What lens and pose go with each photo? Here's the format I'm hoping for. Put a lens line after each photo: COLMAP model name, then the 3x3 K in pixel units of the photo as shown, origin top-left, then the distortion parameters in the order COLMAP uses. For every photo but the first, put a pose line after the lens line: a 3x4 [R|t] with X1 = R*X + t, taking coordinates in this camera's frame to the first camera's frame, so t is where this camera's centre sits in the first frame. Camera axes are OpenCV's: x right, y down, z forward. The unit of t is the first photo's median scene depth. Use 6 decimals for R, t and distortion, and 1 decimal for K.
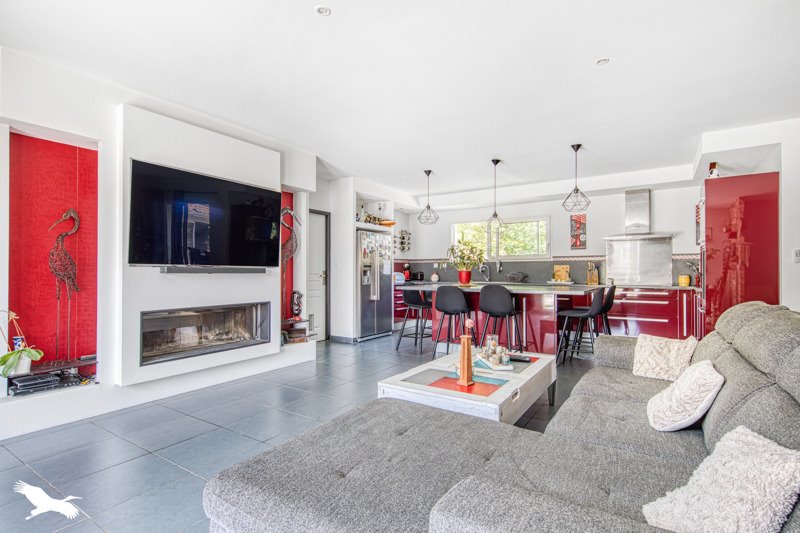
lens RADIAL K [[388.1, 0, 397.3], [0, 388.1, 266.8], [0, 0, 1]] dist [0.001616, 0.000237]
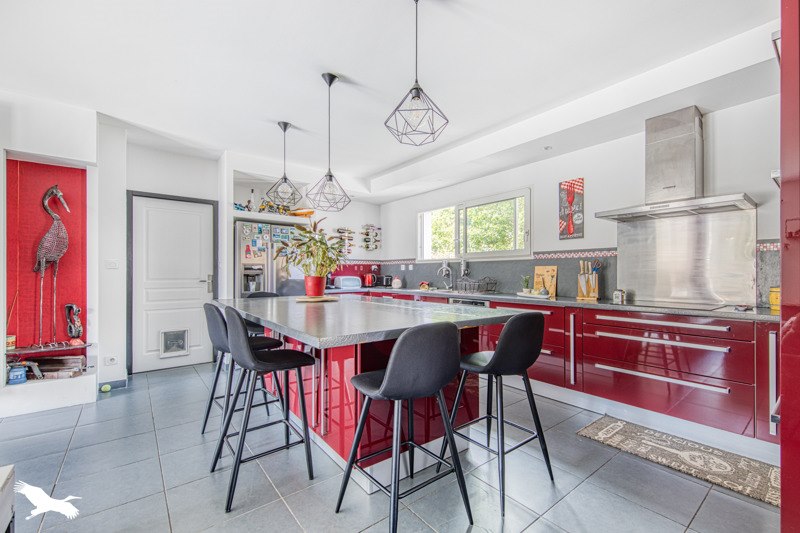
lens RADIAL K [[339.9, 0, 404.0], [0, 339.9, 270.8], [0, 0, 1]] dist [0.002150, -0.000002]
pose [[0.955731, -0.002371, -0.294233, 0.369220], [0.003715, 0.999985, 0.004010, 0.000436], [0.294219, -0.004926, 0.955725, 0.422617]]
